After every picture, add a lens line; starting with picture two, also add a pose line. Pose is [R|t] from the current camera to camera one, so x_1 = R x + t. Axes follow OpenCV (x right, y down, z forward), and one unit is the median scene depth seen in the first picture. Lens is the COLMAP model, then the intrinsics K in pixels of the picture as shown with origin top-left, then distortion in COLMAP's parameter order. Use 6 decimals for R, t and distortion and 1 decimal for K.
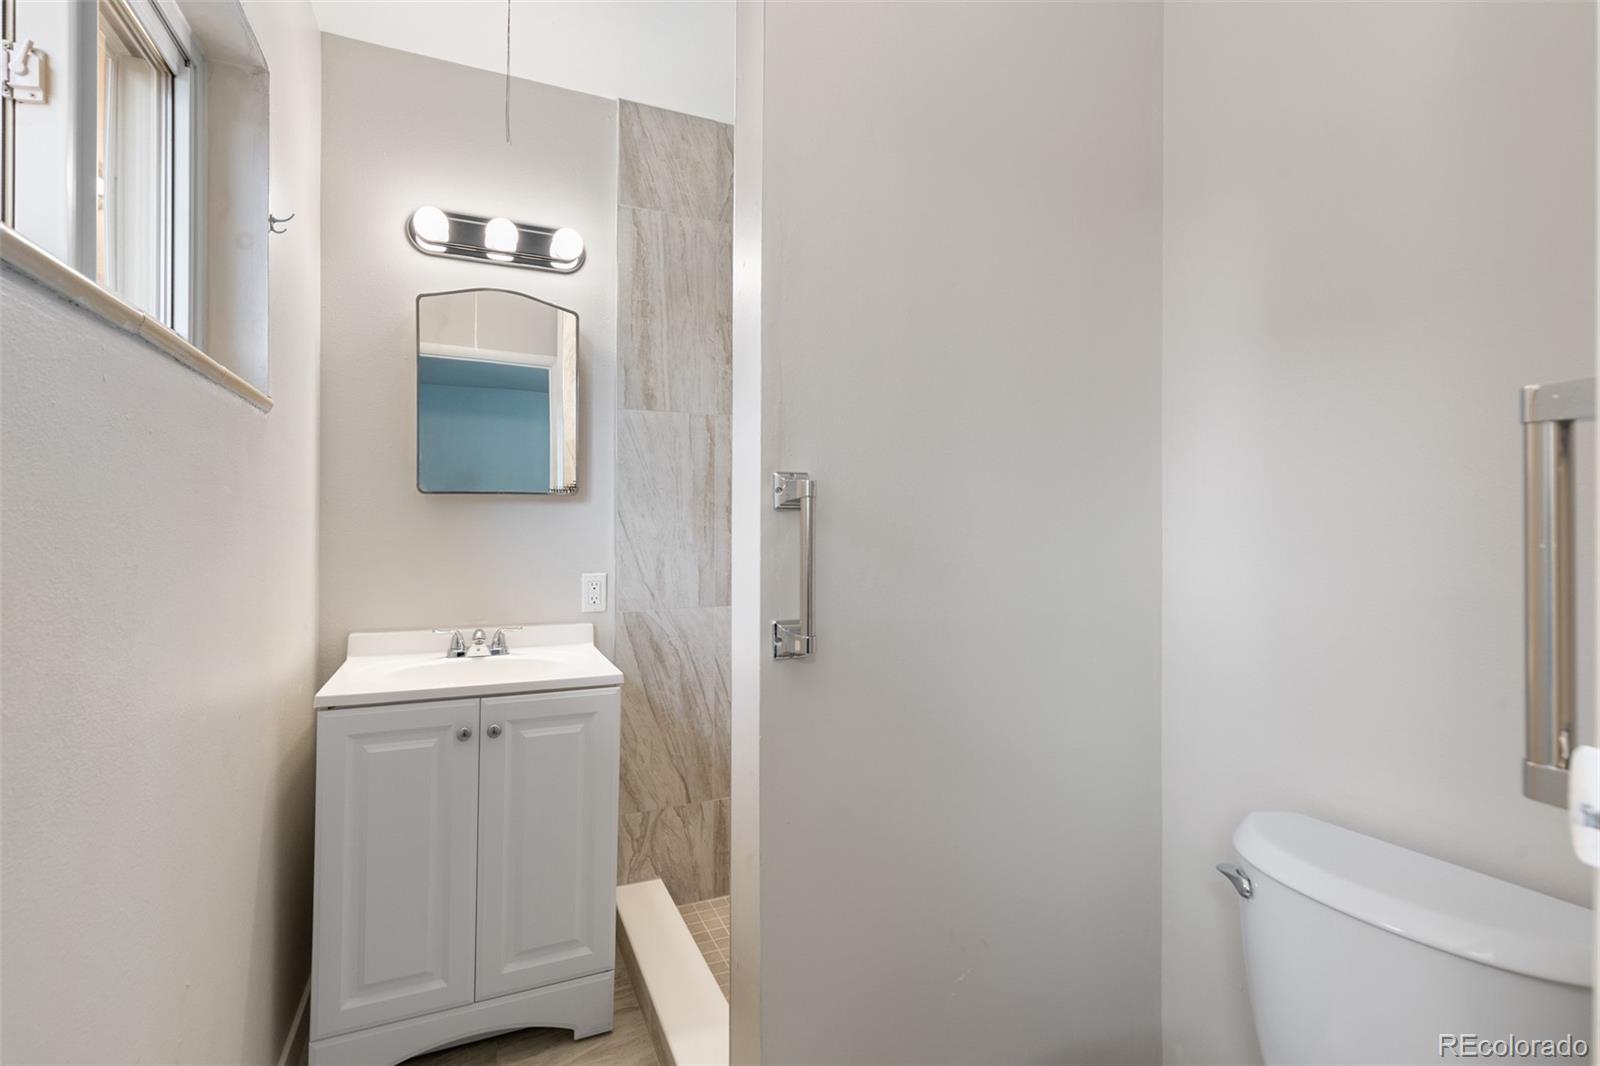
lens RADIAL K [[733.9, 0, 801.6], [0, 733.9, 530.9], [0, 0, 1]] dist [0.003569, 0.000418]
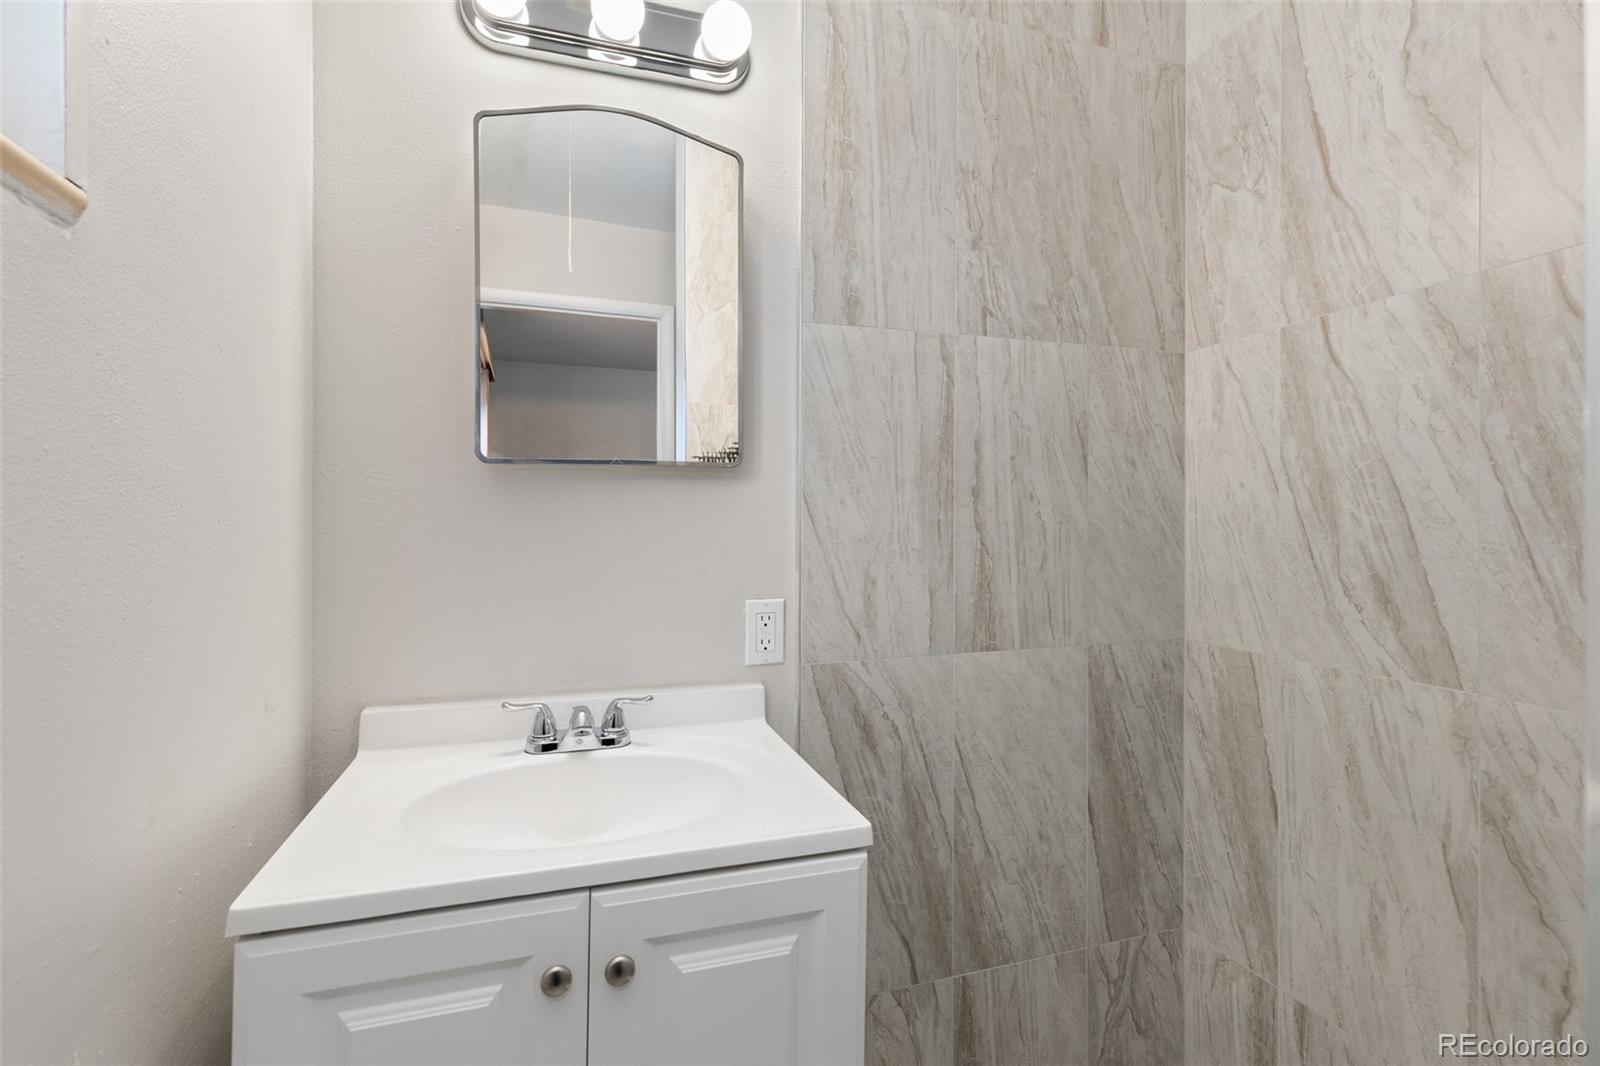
lens RADIAL K [[733.9, 0, 798.2], [0, 733.9, 529.2], [0, 0, 1]] dist [0.003569, 0.000418]
pose [[0.993909, 0.000814, -0.110200, -0.186039], [-0.000411, 0.999993, 0.003676, -0.001094], [0.110203, -0.003609, 0.993903, 0.403802]]
